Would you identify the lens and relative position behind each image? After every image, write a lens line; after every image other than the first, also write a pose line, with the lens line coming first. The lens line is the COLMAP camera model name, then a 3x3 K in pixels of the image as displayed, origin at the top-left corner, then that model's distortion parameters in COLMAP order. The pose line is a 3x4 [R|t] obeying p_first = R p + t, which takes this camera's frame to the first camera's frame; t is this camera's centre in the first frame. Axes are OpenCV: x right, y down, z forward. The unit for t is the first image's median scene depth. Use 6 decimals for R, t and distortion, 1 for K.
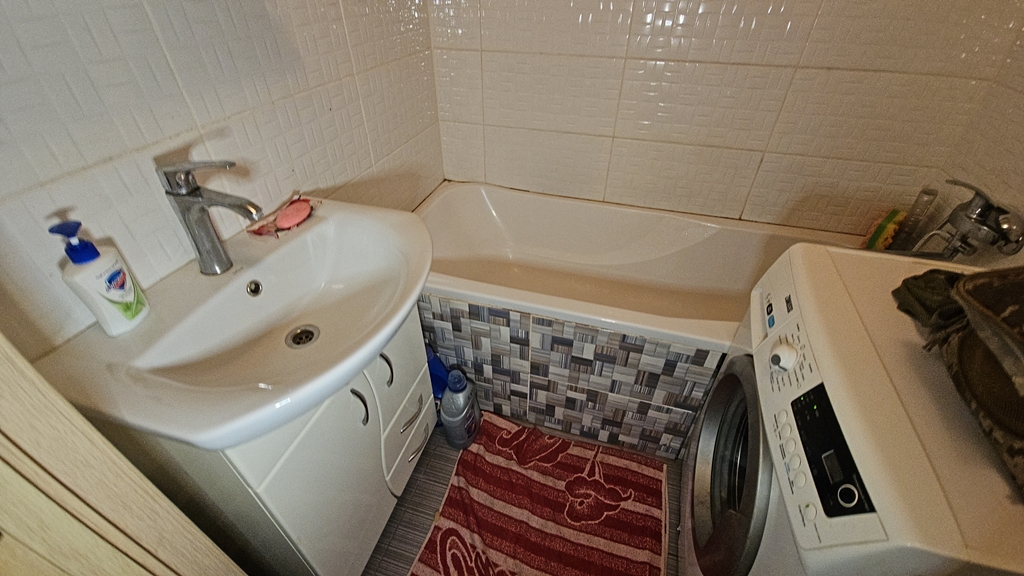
lens RADIAL K [[418.6, 0, 512.2], [0, 418.6, 286.8], [0, 0, 1]] dist [-0.000081, -0.000195]
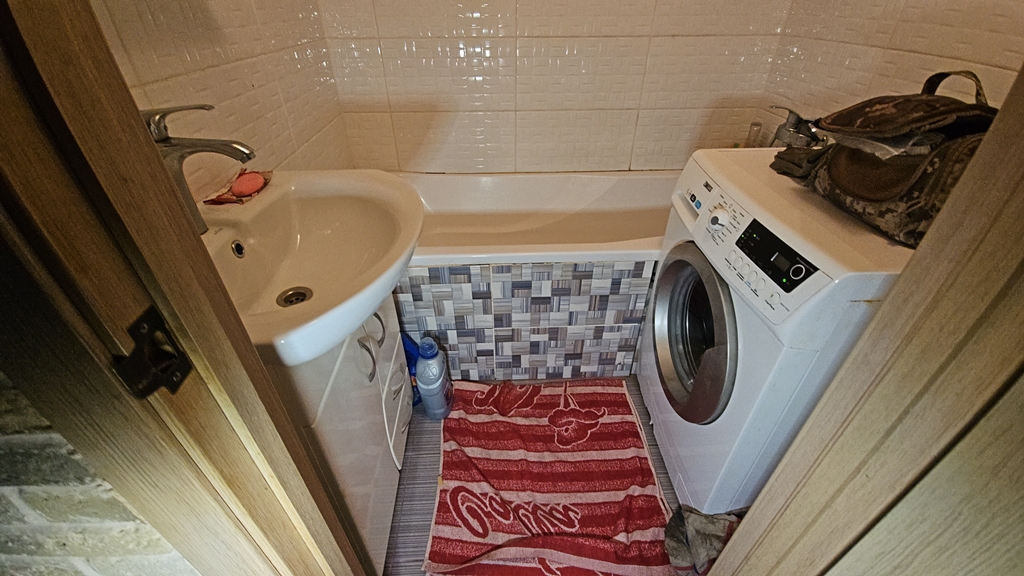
lens RADIAL K [[418.6, 0, 511.9], [0, 418.6, 287.4], [0, 0, 1]] dist [-0.000081, -0.000195]
pose [[0.944431, -0.194132, 0.265261, -0.189433], [0.206525, 0.978249, -0.019375, 0.148801], [-0.255730, 0.073081, 0.963982, -0.040066]]
